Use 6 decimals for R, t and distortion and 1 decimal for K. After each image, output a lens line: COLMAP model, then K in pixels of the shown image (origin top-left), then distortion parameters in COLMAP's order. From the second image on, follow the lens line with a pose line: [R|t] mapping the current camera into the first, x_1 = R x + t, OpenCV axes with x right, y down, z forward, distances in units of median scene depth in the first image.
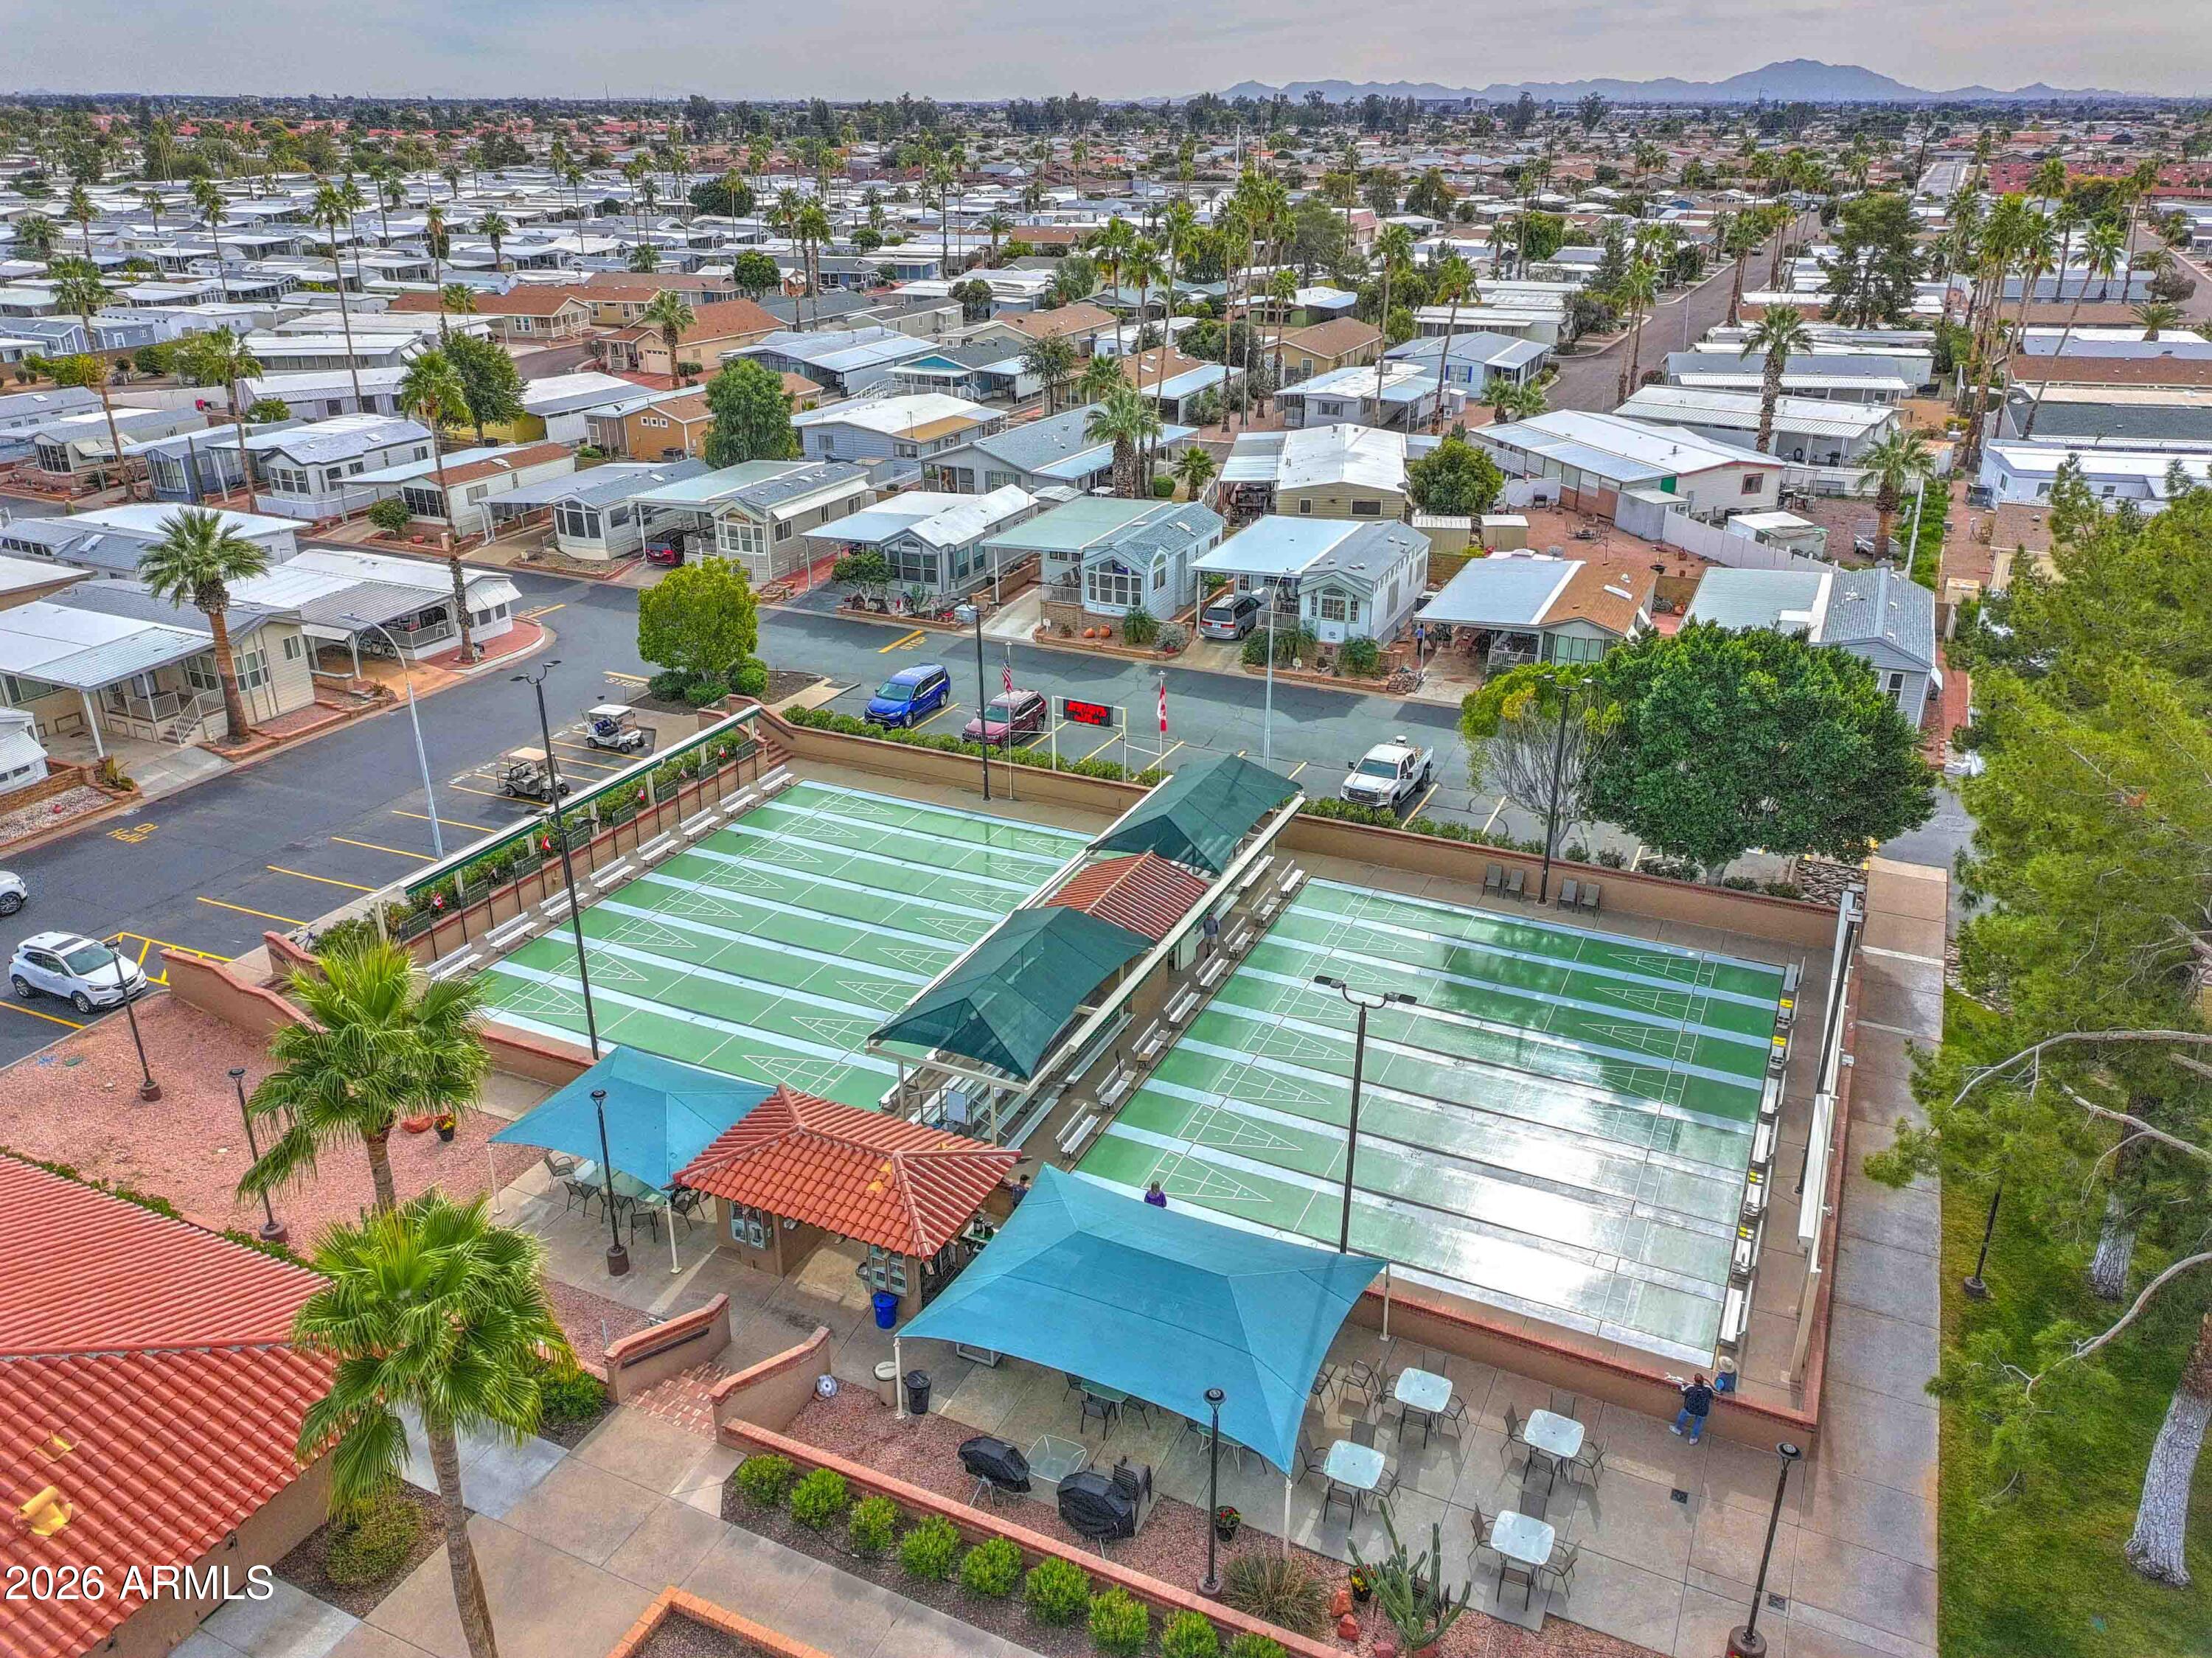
lens RADIAL K [[1580.1, 0, 1109.6], [0, 1580.1, 833.0], [0, 0, 1]] dist [0.003089, -0.001405]
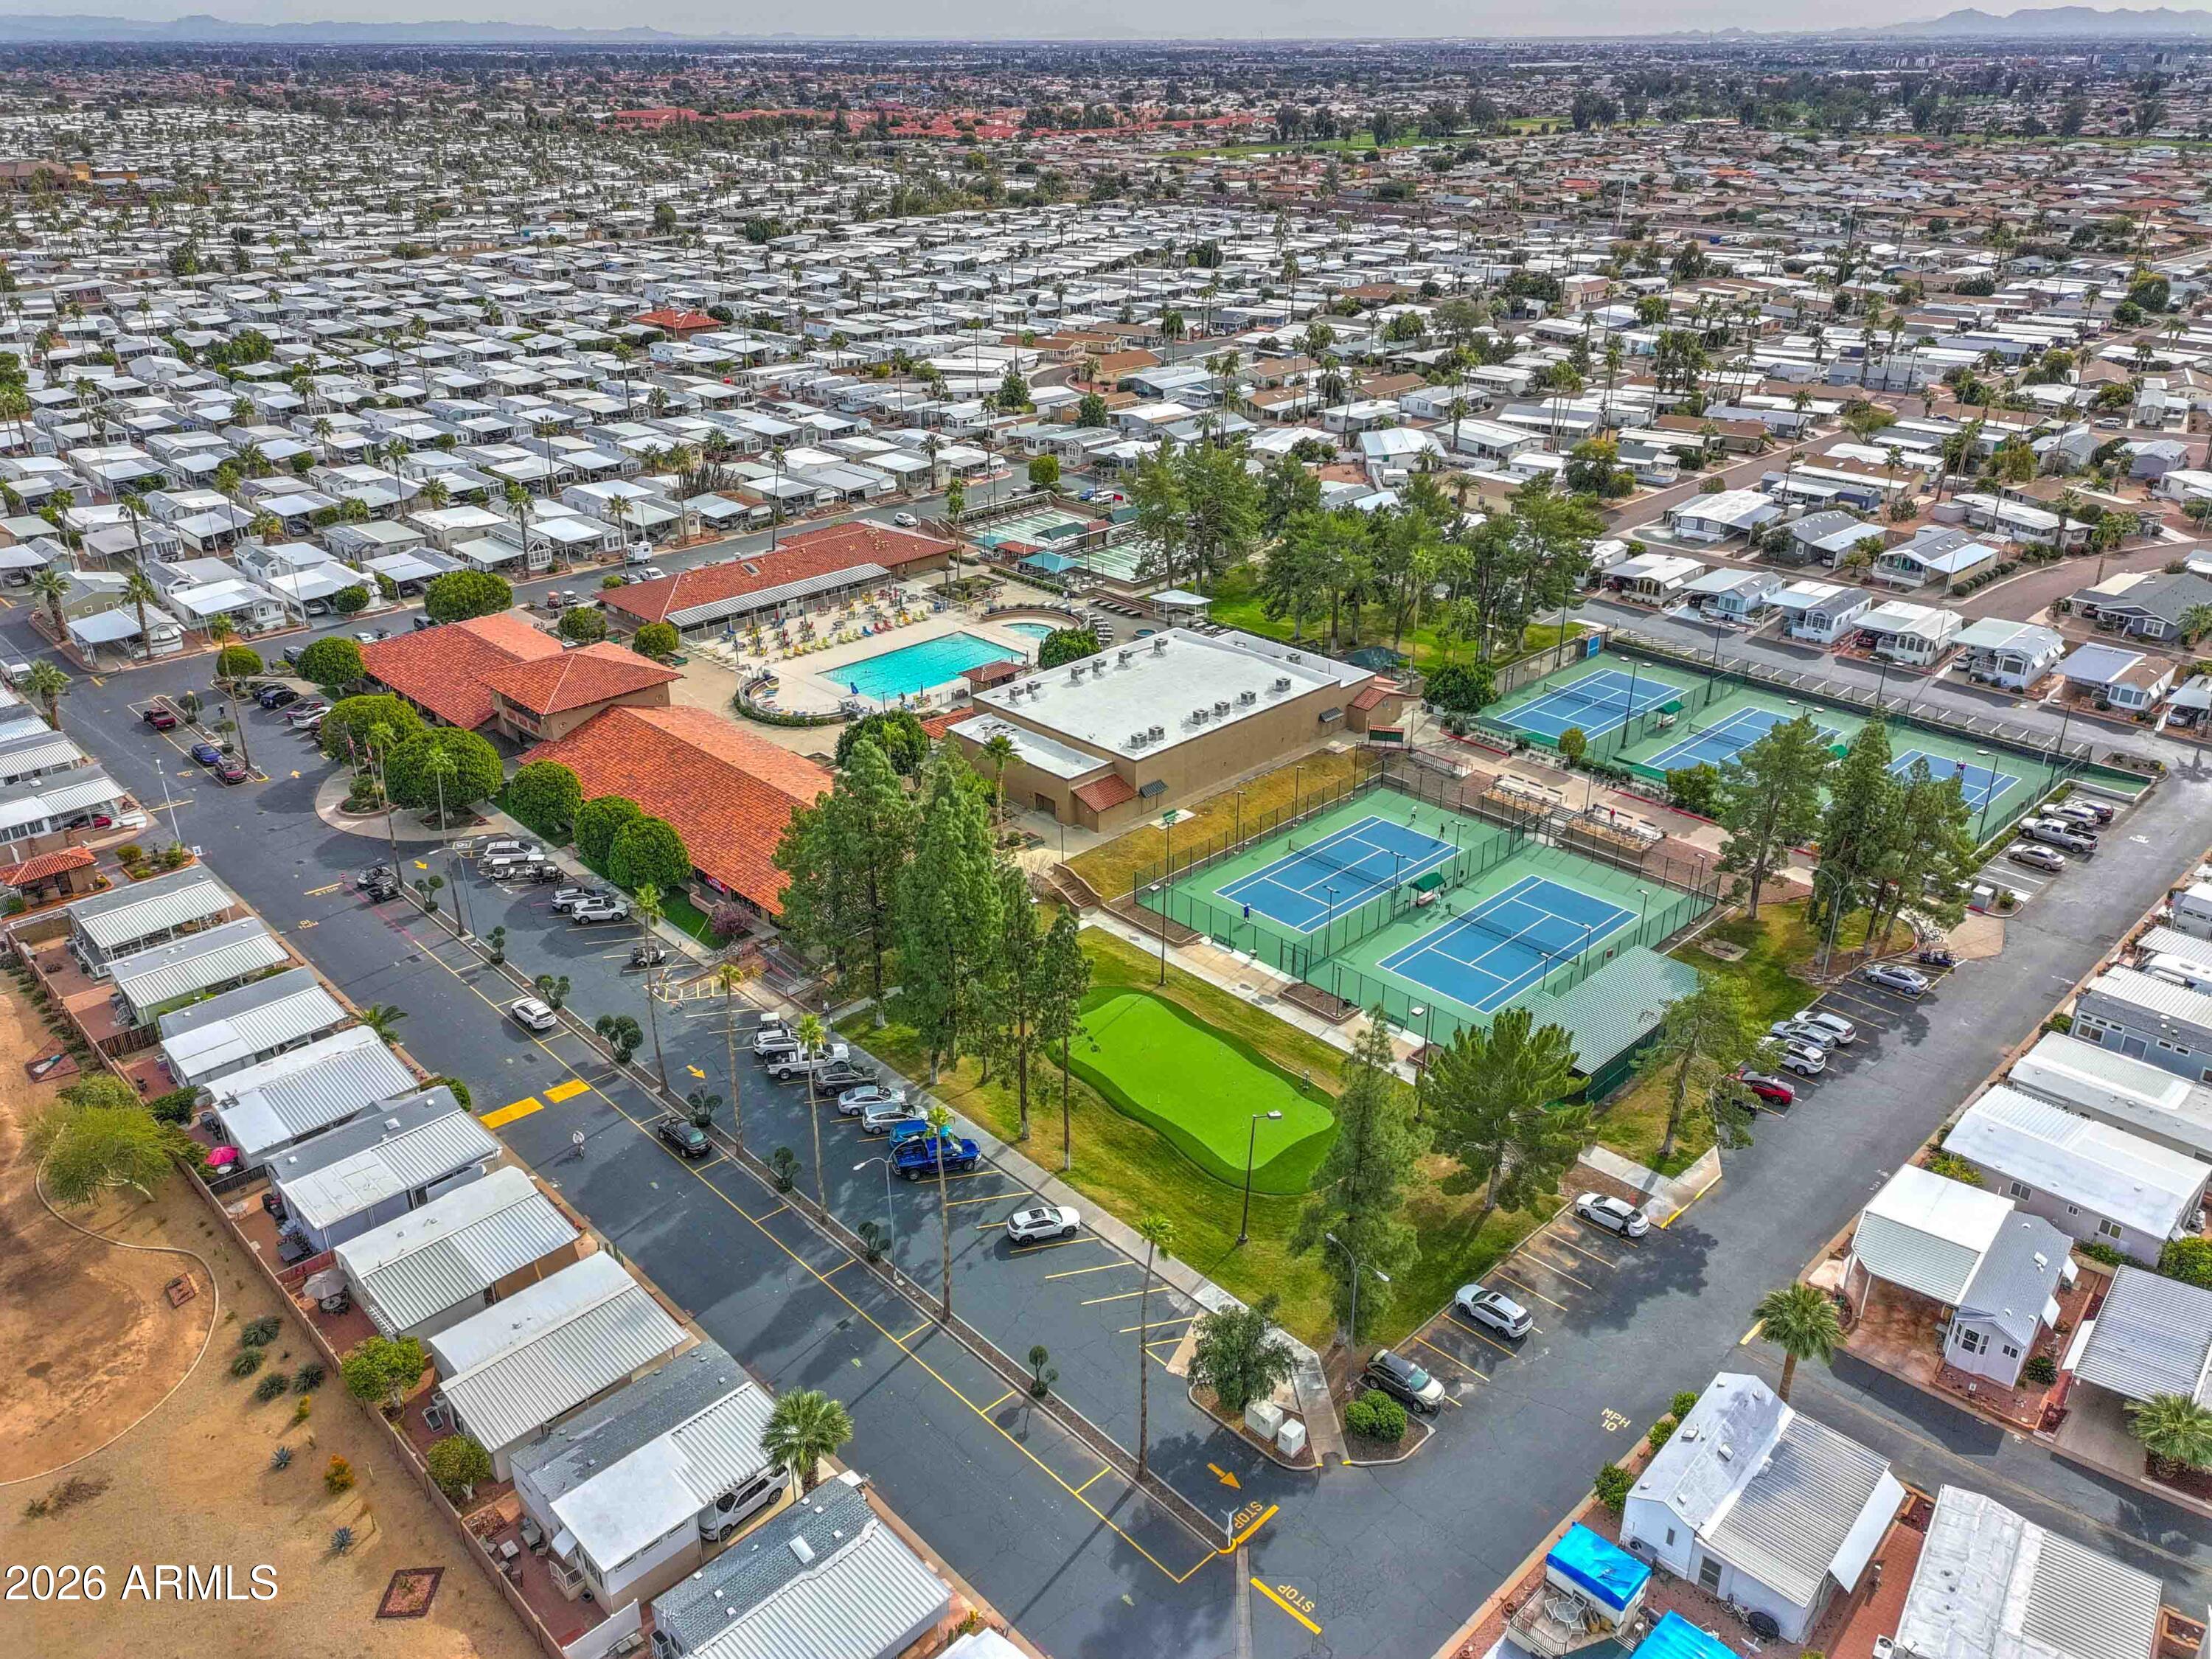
lens RADIAL K [[1580.2, 0, 1102.7], [0, 1580.2, 829.0], [0, 0, 1]] dist [0.003089, -0.001405]
pose [[0.930915, 0.150741, -0.332677, 0.990832], [-0.140649, 0.988566, 0.054363, 0.384472], [0.337068, -0.003816, 0.941473, -1.985544]]
